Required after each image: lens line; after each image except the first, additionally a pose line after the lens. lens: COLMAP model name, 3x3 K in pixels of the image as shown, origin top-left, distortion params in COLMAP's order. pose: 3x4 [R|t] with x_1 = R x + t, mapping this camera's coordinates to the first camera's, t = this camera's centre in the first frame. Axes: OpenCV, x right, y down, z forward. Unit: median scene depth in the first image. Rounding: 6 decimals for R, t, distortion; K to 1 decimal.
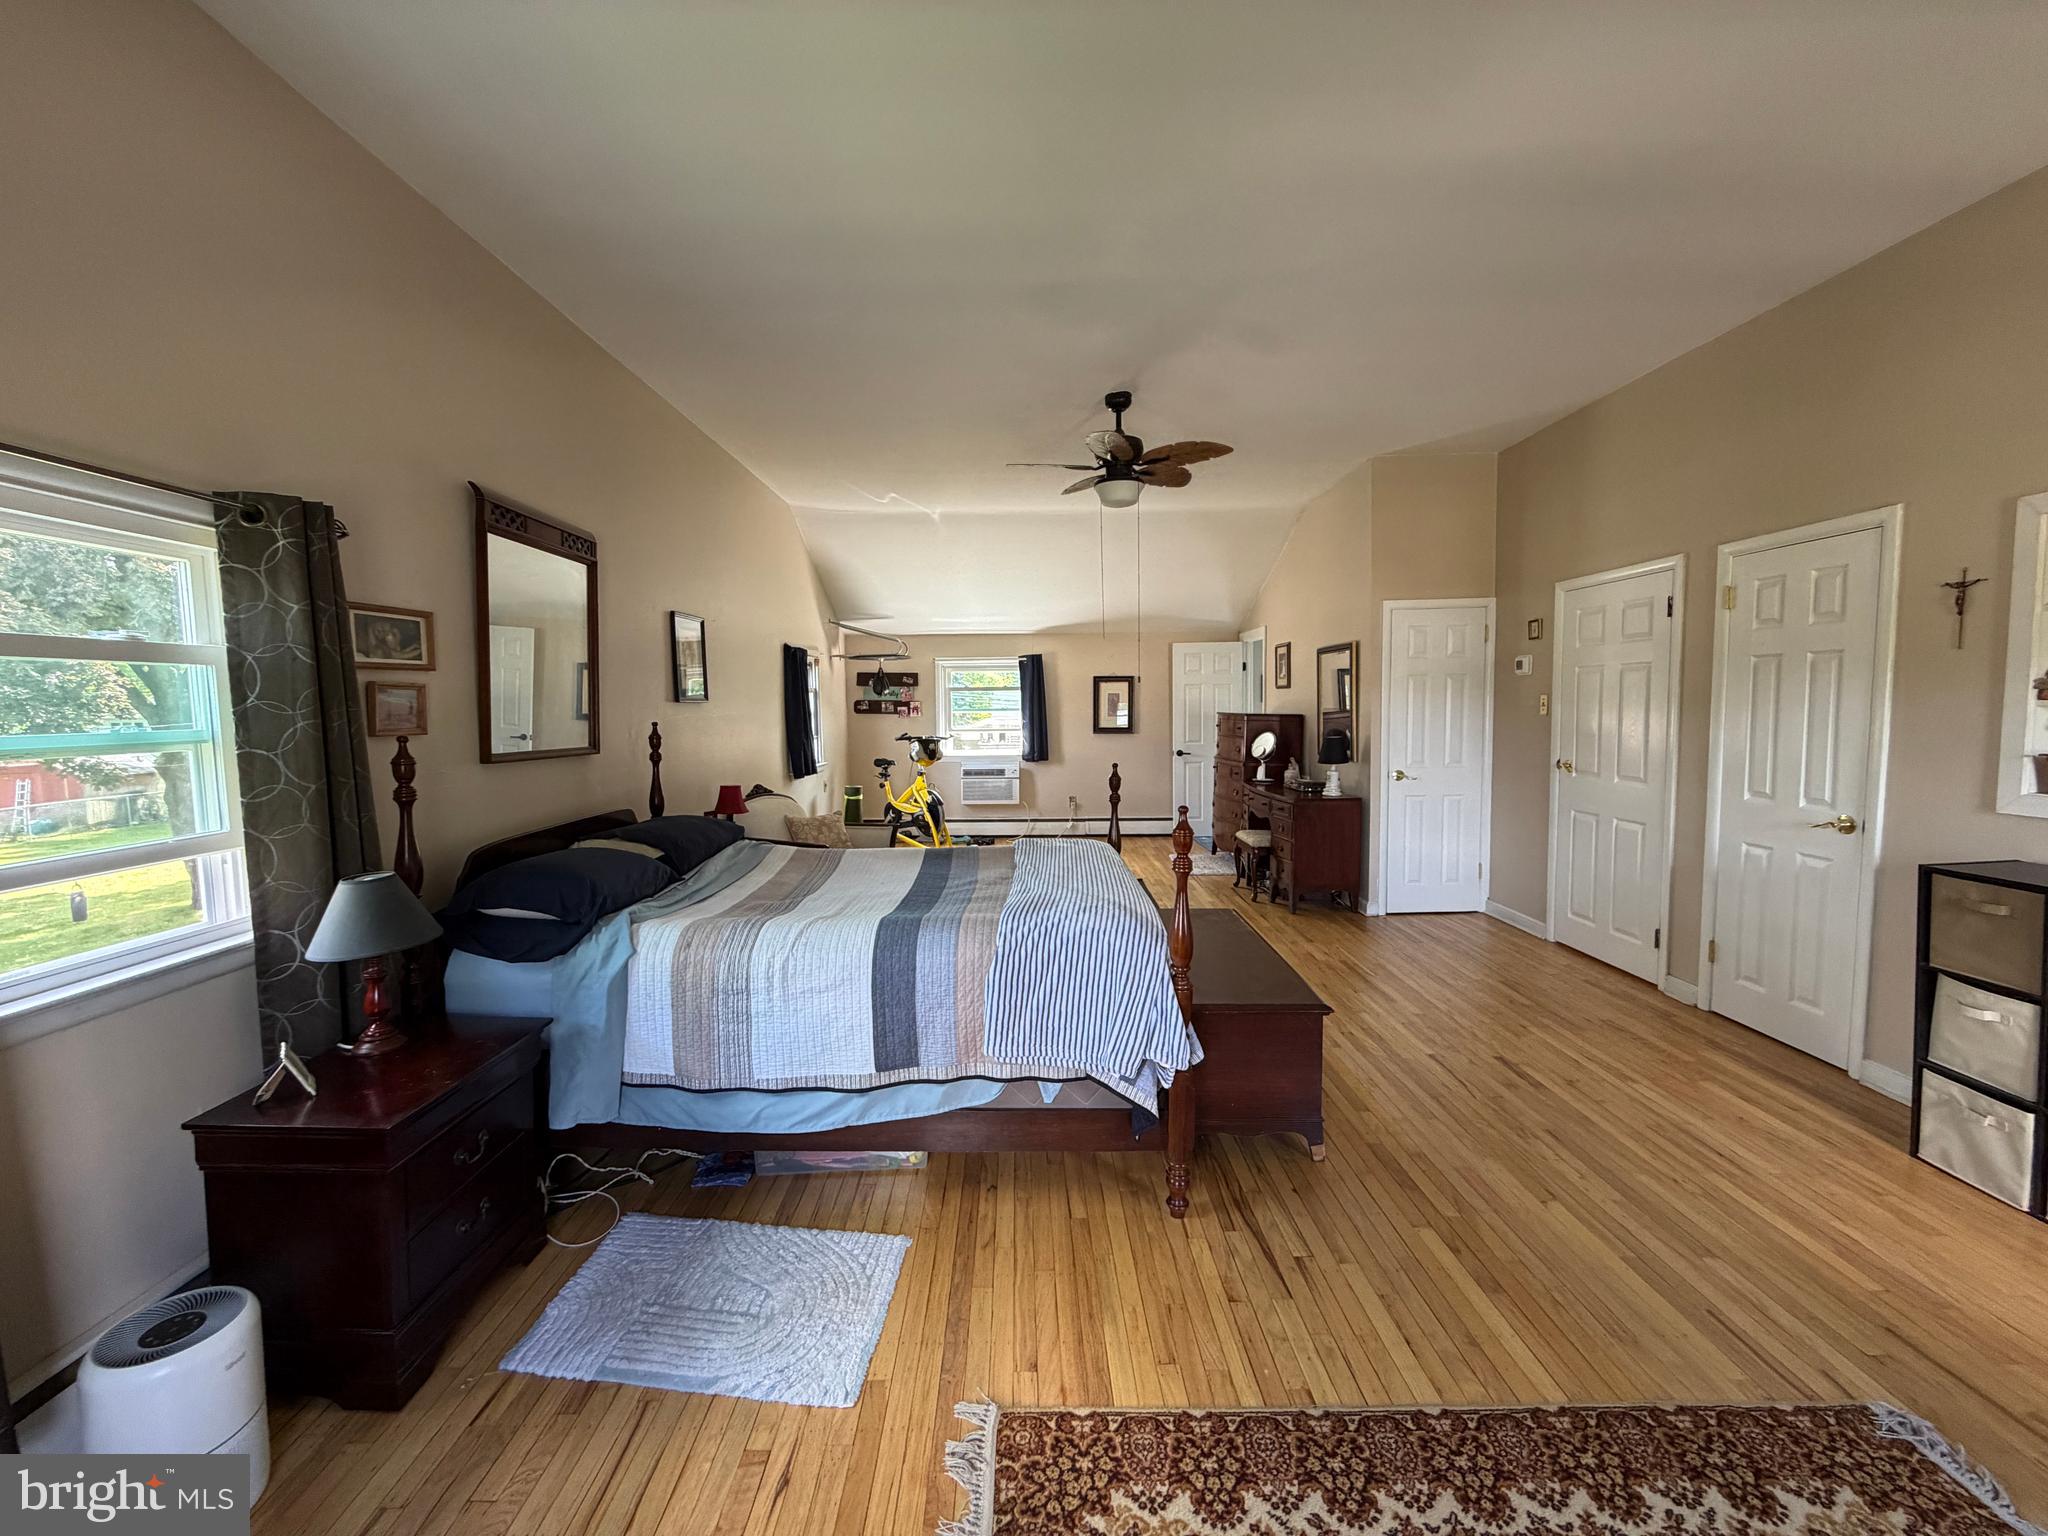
lens RADIAL K [[817.0, 0, 1018.2], [0, 817.0, 766.3], [0, 0, 1]] dist [0.000038, 0.000378]
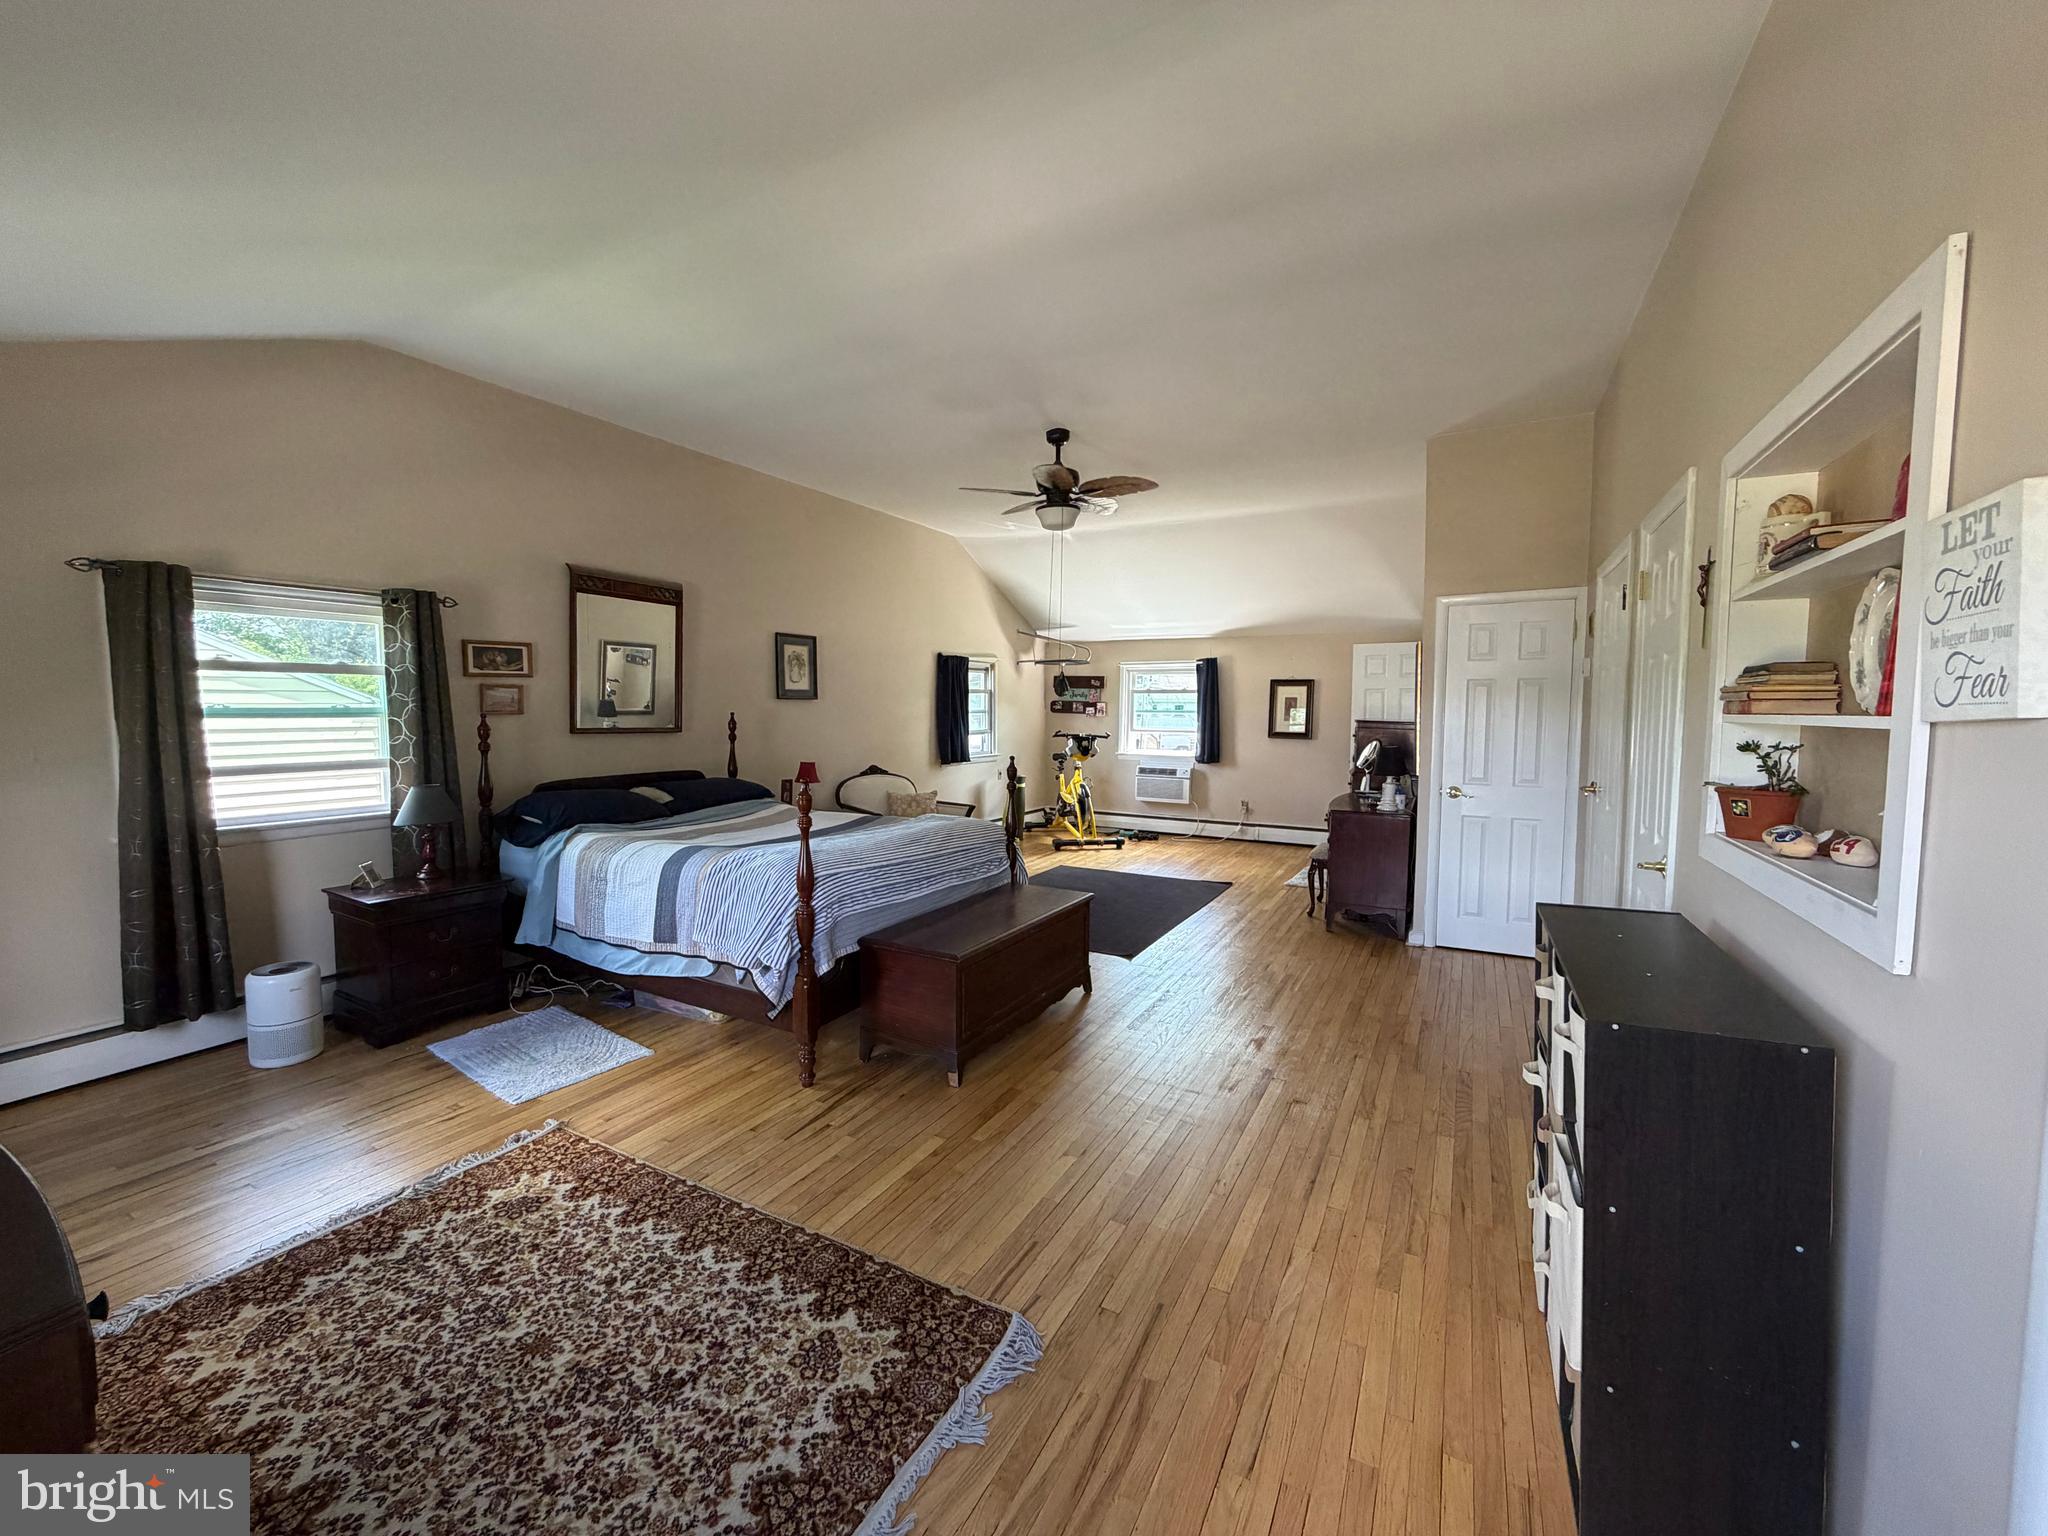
lens RADIAL K [[817.0, 0, 1017.2], [0, 817.0, 765.8], [0, 0, 1]] dist [0.000038, 0.000378]
pose [[0.877933, 0.051033, -0.476055, 0.901843], [-0.052492, 0.998569, 0.010241, -0.003026], [0.475897, 0.015998, 0.879356, -0.014039]]
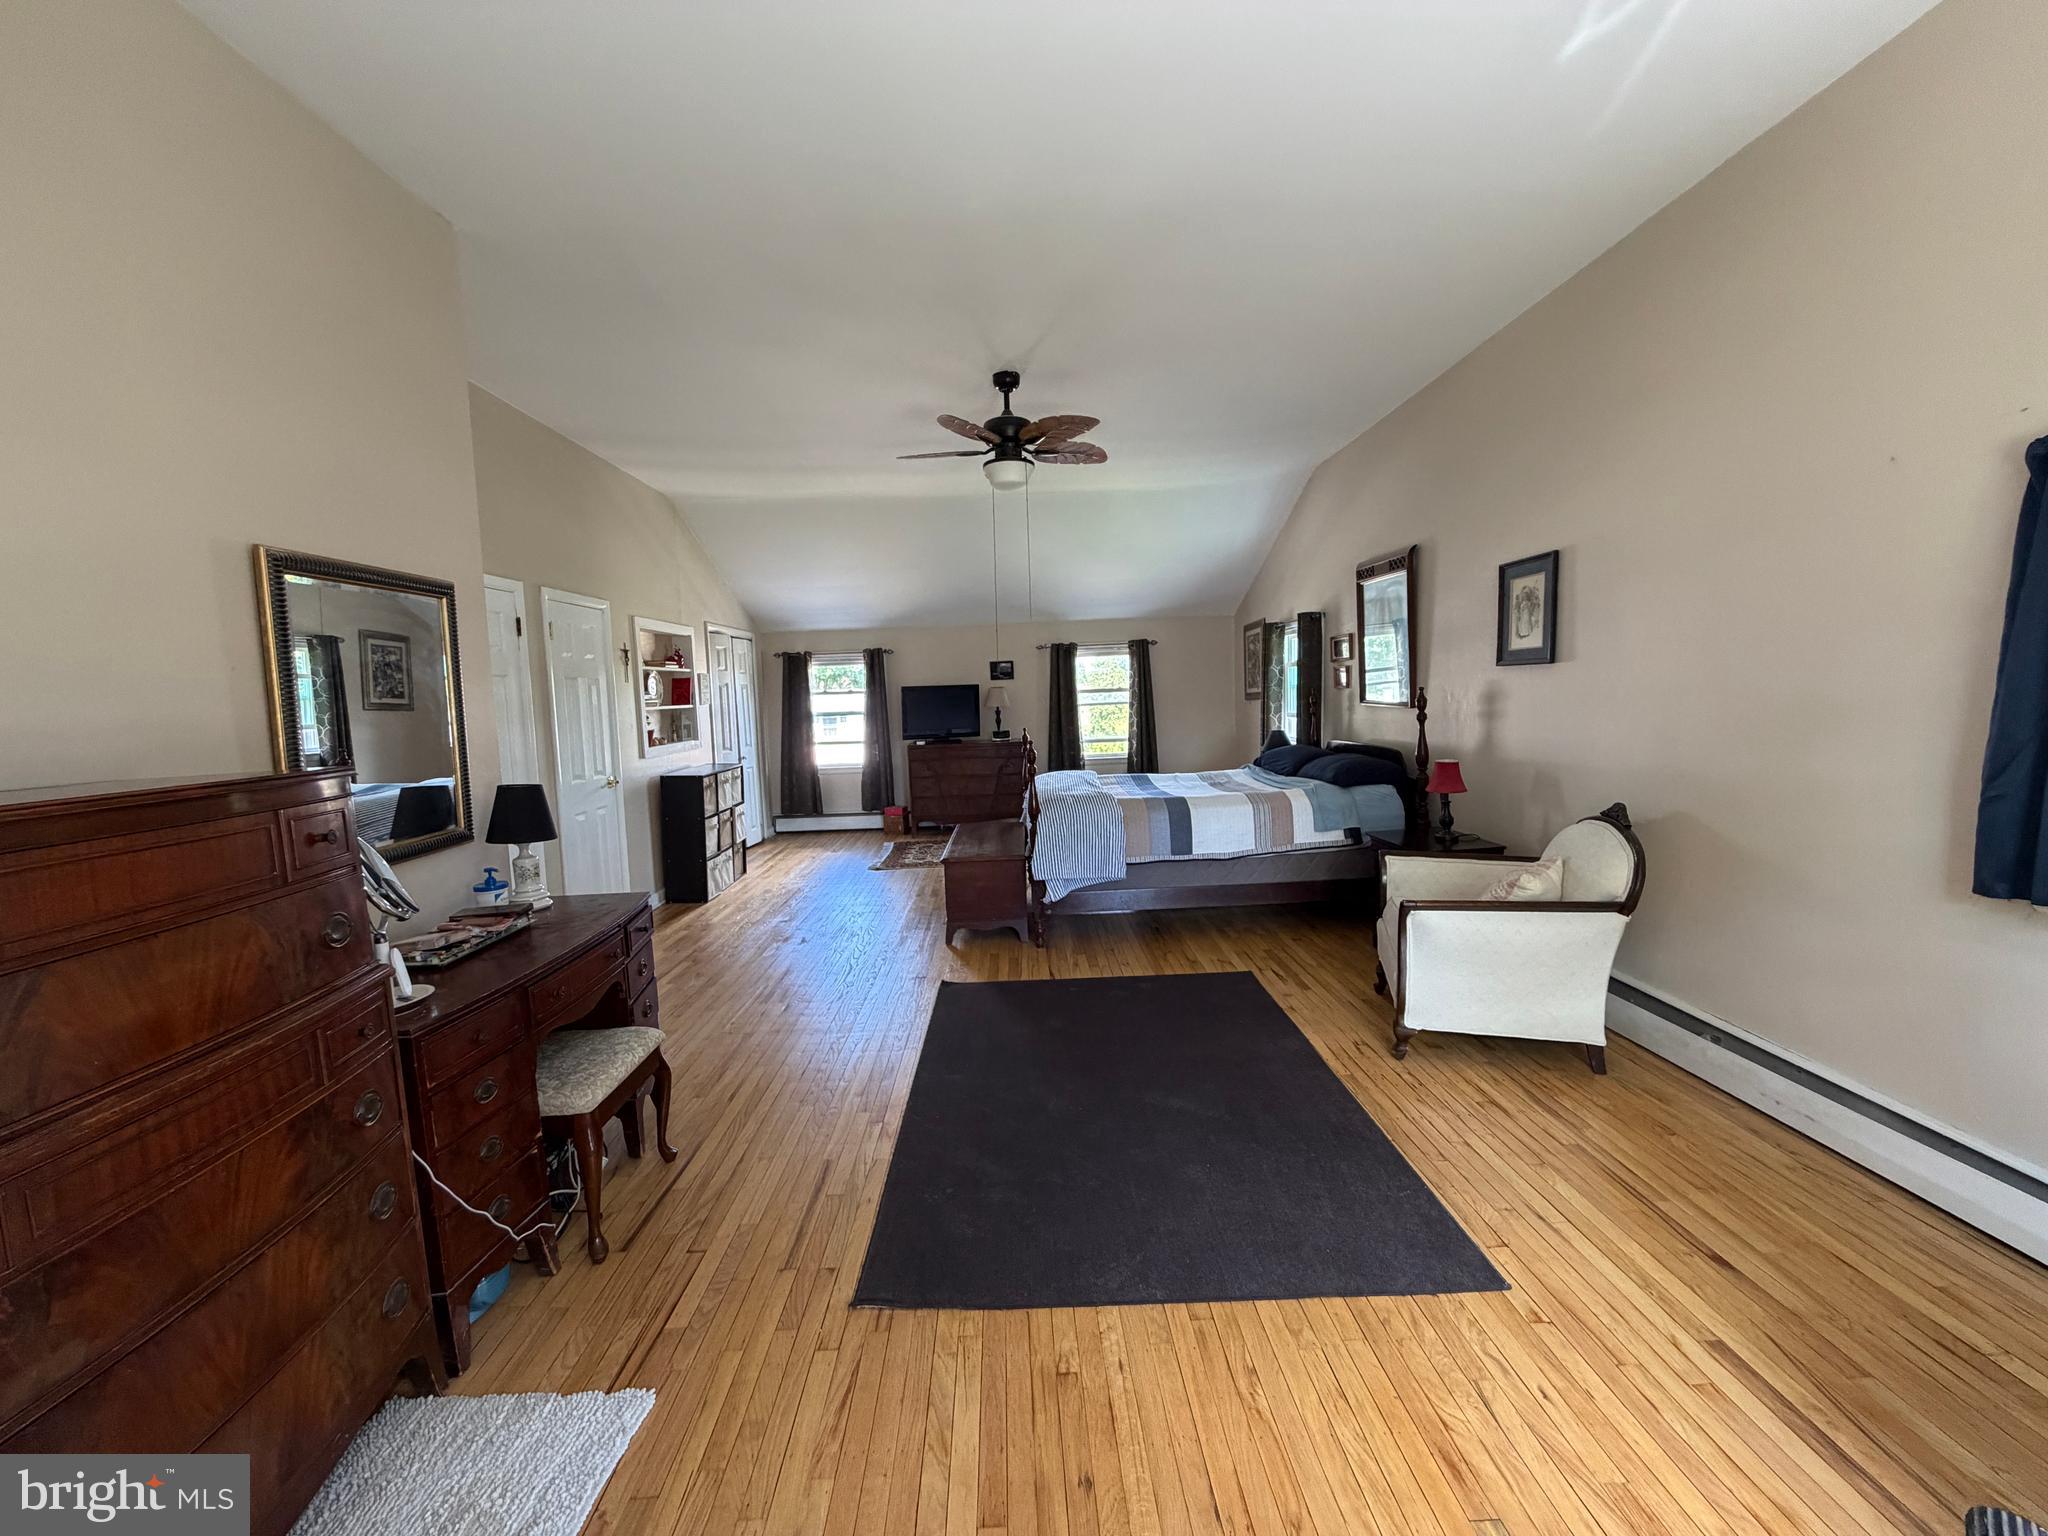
lens RADIAL K [[817.0, 0, 1019.0], [0, 817.0, 763.6], [0, 0, 1]] dist [0.000038, 0.000378]
pose [[-0.998515, 0.052748, -0.013648, 0.203424], [0.049628, 0.983889, 0.171752, -0.236189], [0.022488, 0.170819, -0.985046, 2.903088]]
